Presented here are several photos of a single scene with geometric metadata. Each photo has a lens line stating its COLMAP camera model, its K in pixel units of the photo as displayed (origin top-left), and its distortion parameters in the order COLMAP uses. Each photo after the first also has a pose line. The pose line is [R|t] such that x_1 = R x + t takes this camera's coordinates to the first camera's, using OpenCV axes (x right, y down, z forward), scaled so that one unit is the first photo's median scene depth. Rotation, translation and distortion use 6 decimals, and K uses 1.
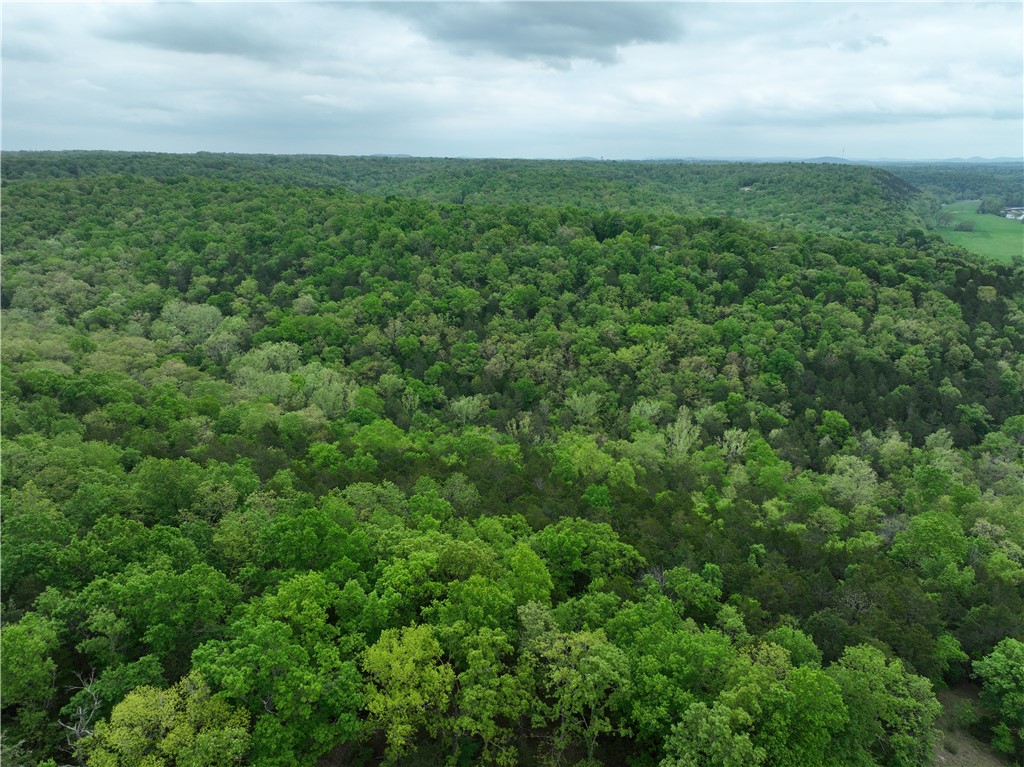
lens RADIAL K [[718.4, 0, 516.1], [0, 718.4, 381.8], [0, 0, 1]] dist [-0.001728, 0.016138]
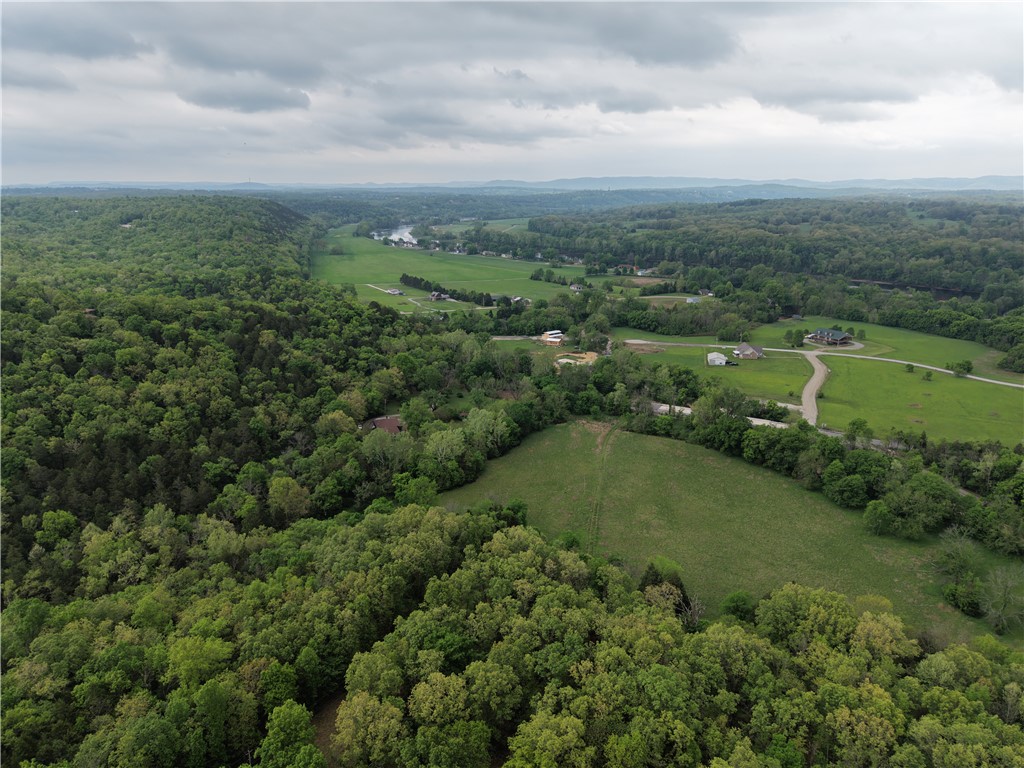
lens RADIAL K [[681.9, 0, 513.1], [0, 681.9, 379.3], [0, 0, 1]] dist [0.034690, -0.038825]
pose [[0.738331, -0.189861, 0.647163, 0.215835], [0.203845, 0.977501, 0.054212, -0.035219], [-0.642895, 0.091895, 0.760422, -0.057905]]
